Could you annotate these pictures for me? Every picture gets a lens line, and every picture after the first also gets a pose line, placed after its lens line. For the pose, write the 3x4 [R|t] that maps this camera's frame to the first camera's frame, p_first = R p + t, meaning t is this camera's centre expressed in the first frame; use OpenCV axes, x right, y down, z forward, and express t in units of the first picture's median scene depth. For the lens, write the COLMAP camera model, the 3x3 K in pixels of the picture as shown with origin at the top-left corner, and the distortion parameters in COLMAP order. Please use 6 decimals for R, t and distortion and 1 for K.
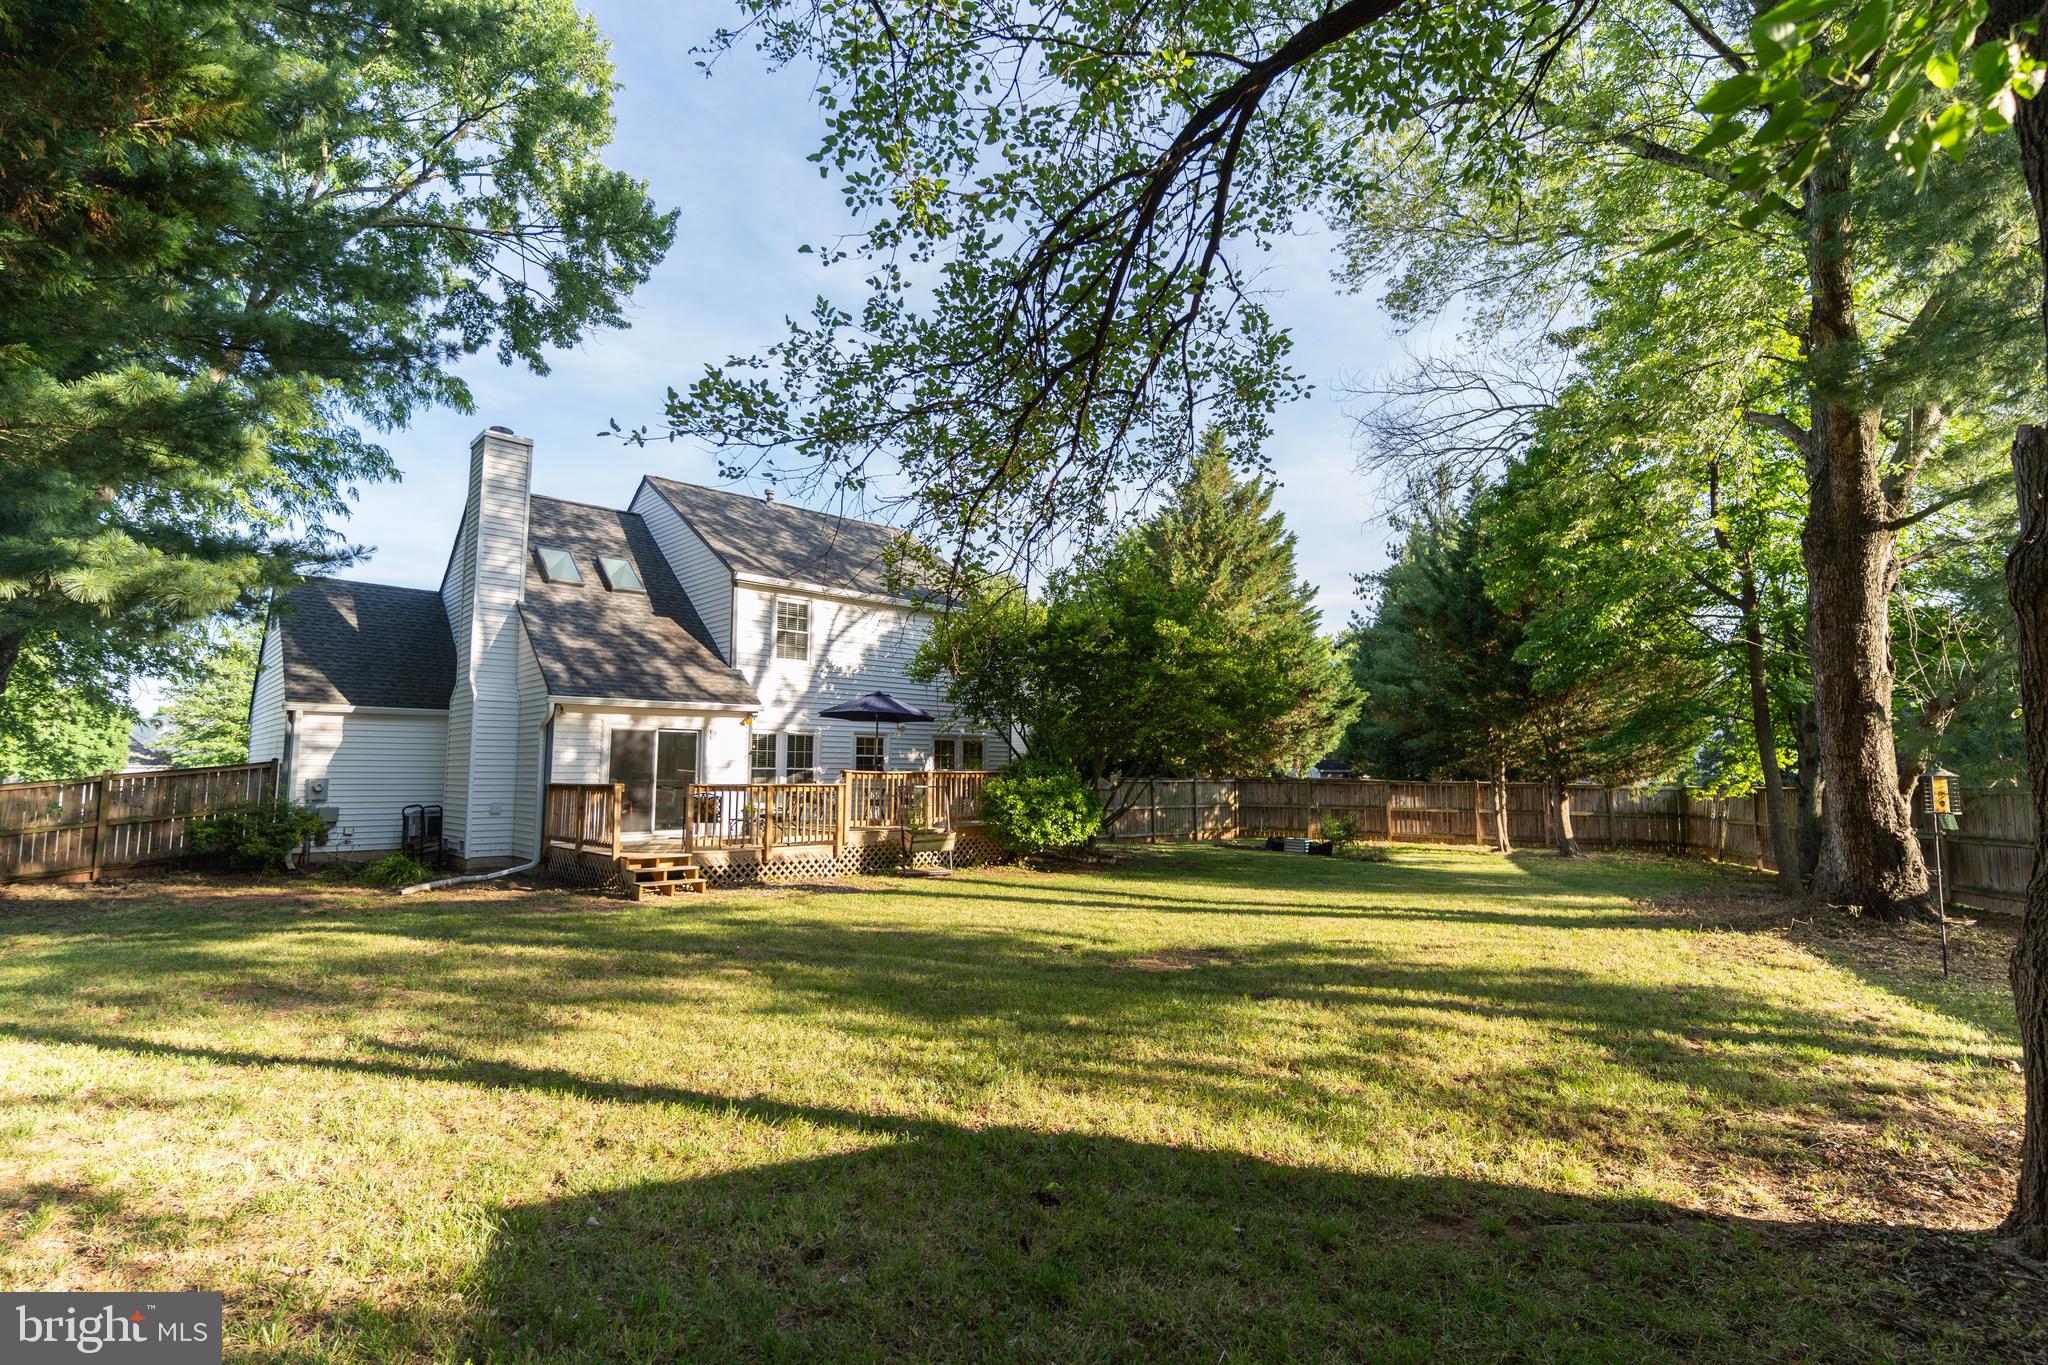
lens RADIAL K [[967.4, 0, 1020.4], [0, 967.4, 680.5], [0, 0, 1]] dist [0.000529, -0.000065]
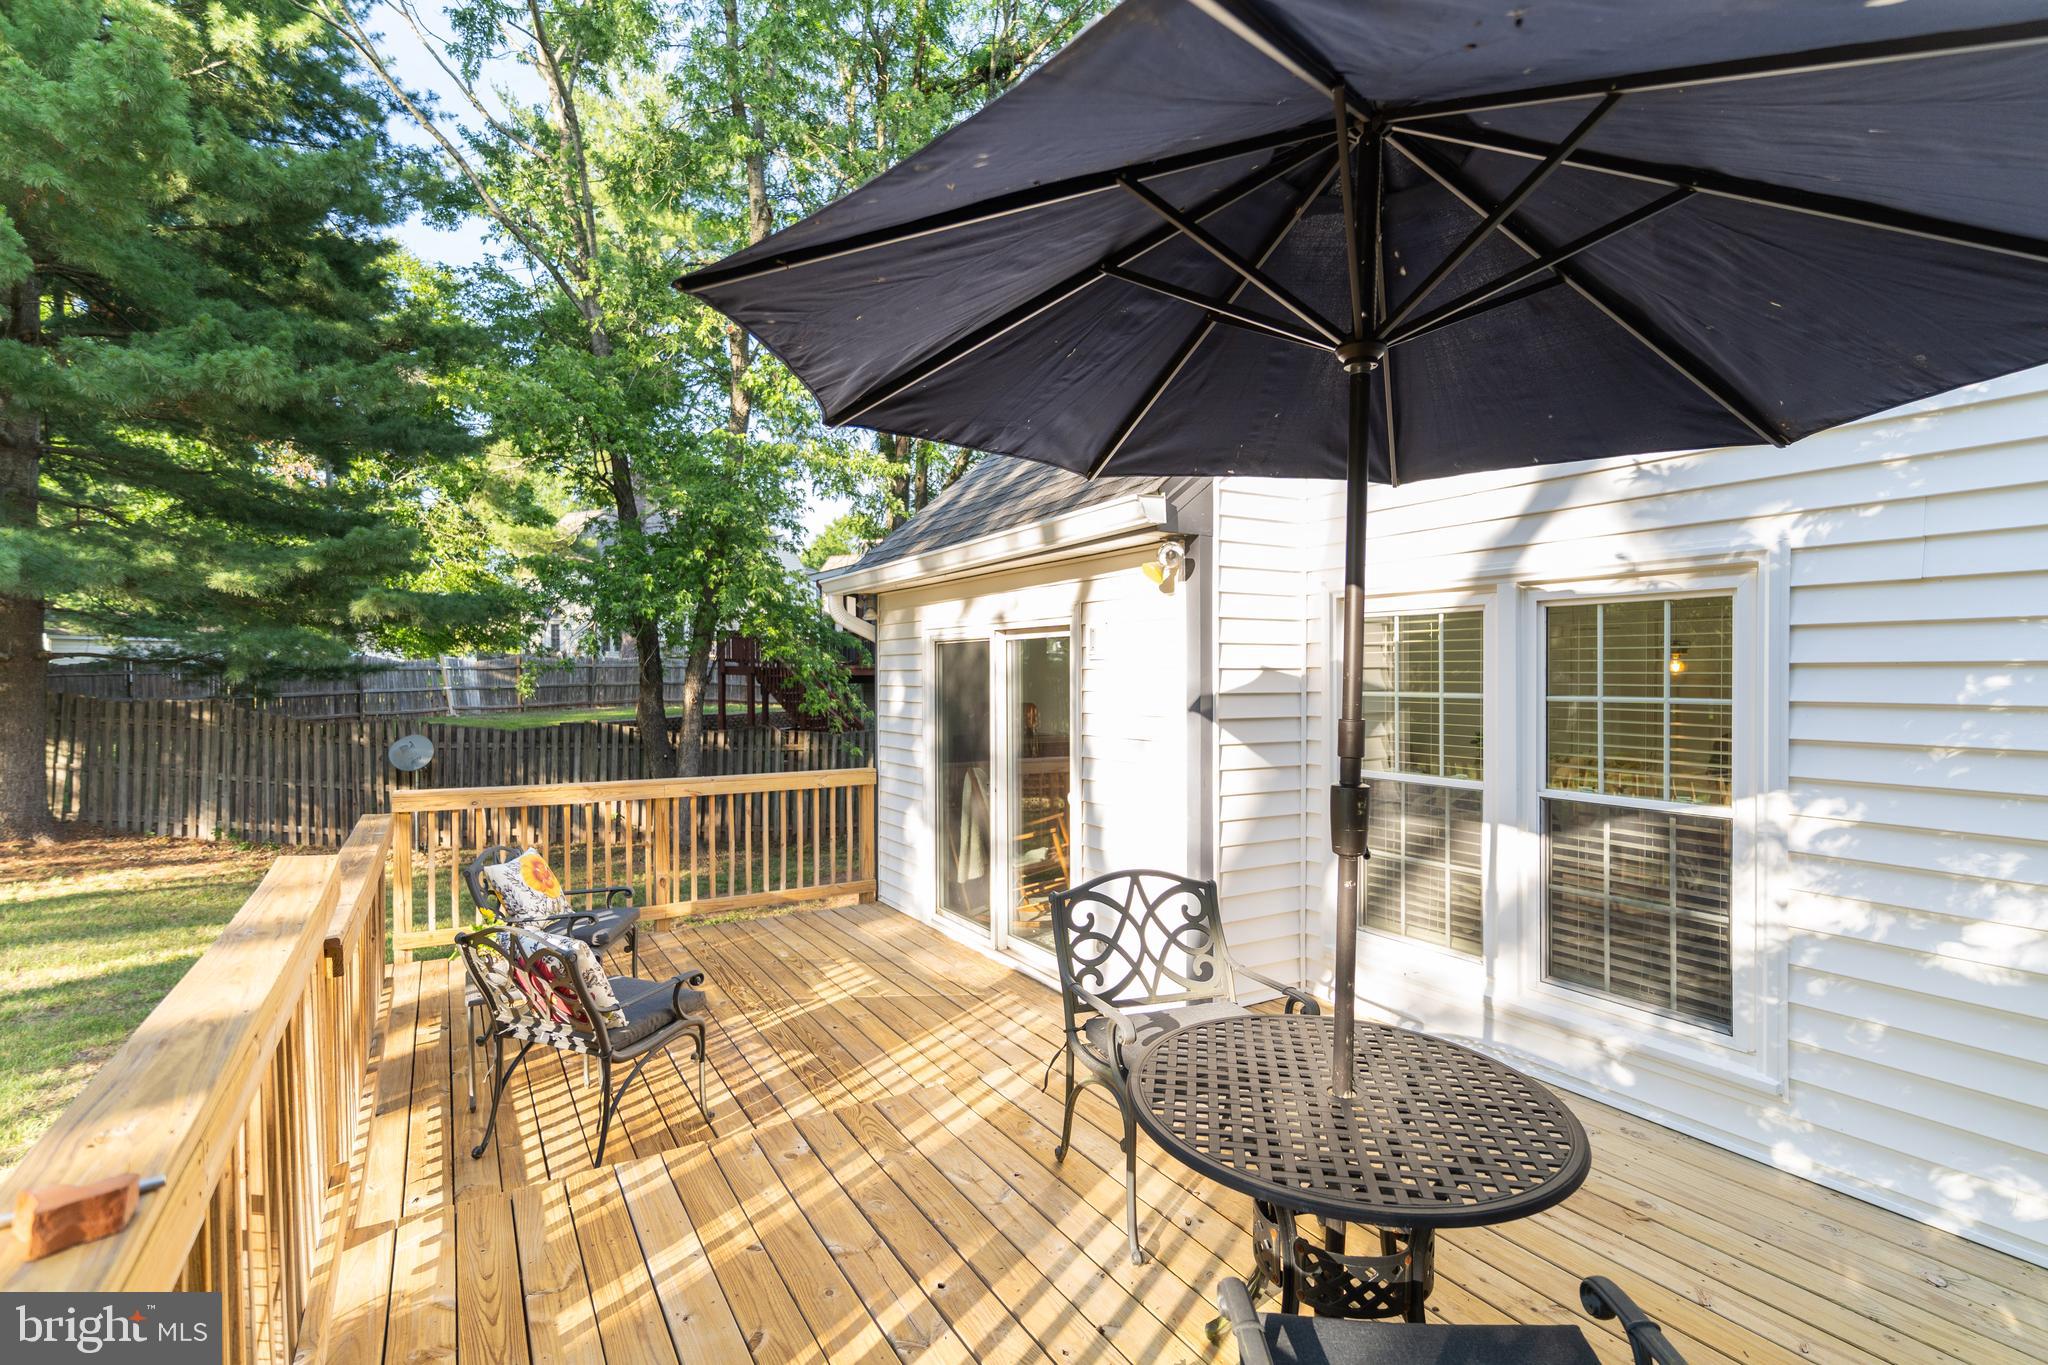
lens RADIAL K [[967.4, 0, 1020.4], [0, 967.4, 680.5], [0, 0, 1]] dist [0.000529, -0.000065]
pose [[-0.204322, 0.004439, -0.978894, -0.047182], [0.098760, 0.994981, -0.016102, 0.063584], [0.973909, -0.099965, -0.203734, 0.934385]]
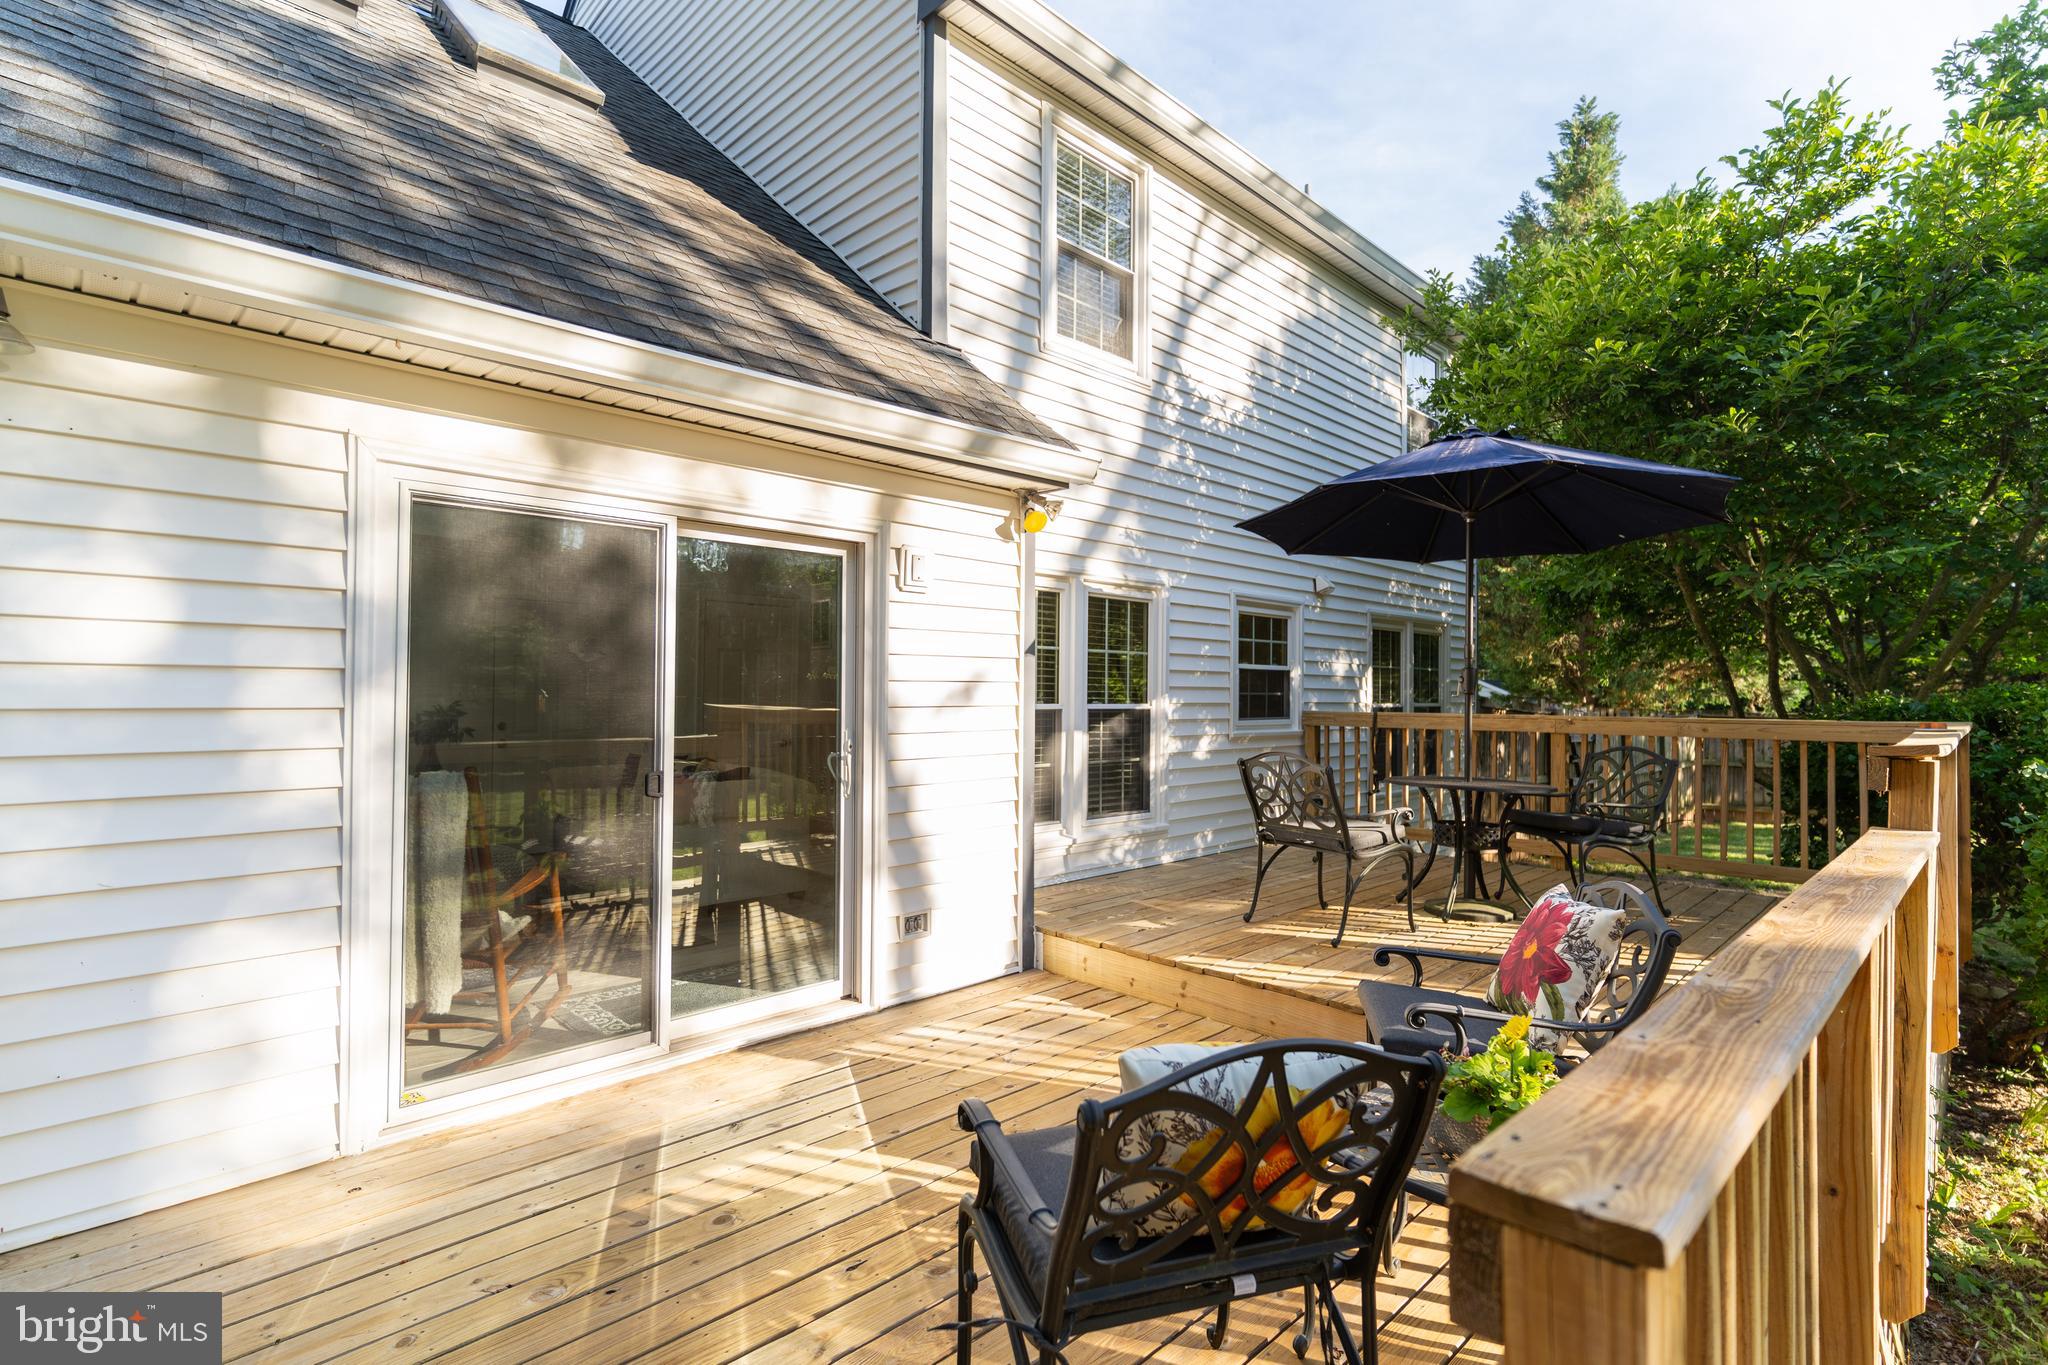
lens RADIAL K [[967.4, 0, 1020.4], [0, 967.4, 680.5], [0, 0, 1]] dist [0.000529, -0.000065]
pose [[0.999629, 0.003541, 0.027012, -0.270075], [-0.005822, 0.996380, 0.084810, 0.057432], [-0.026614, -0.084936, 0.996031, 0.694380]]
